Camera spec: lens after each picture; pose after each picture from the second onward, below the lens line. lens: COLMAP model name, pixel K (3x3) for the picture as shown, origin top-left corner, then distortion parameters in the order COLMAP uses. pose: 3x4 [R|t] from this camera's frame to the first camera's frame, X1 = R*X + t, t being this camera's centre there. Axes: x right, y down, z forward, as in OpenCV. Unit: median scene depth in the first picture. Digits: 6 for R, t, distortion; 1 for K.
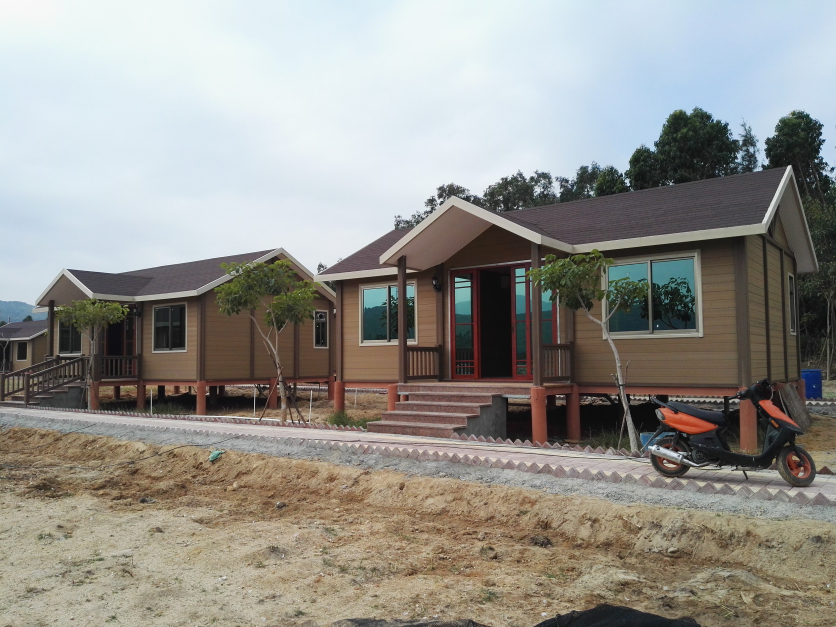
lens RADIAL K [[681.4, 0, 421.1], [0, 681.4, 311.5], [0, 0, 1]] dist [0.001604, 0.004425]
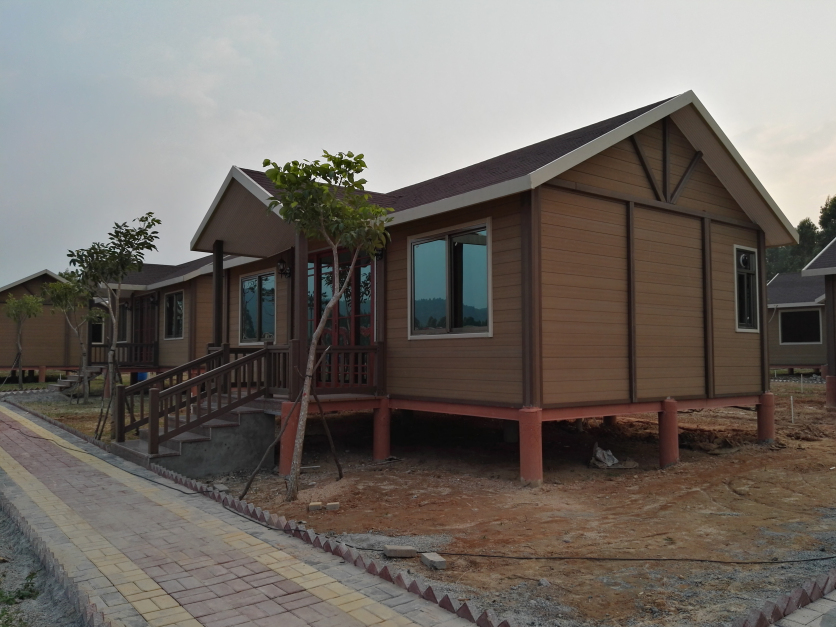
lens RADIAL K [[681.4, 0, 420.4], [0, 681.4, 309.8], [0, 0, 1]] dist [0.001604, 0.004425]
pose [[0.968096, -0.007006, -0.250482, -0.258793], [0.009284, 0.999926, 0.007914, 0.035274], [0.250408, -0.009987, 0.968089, 0.528287]]
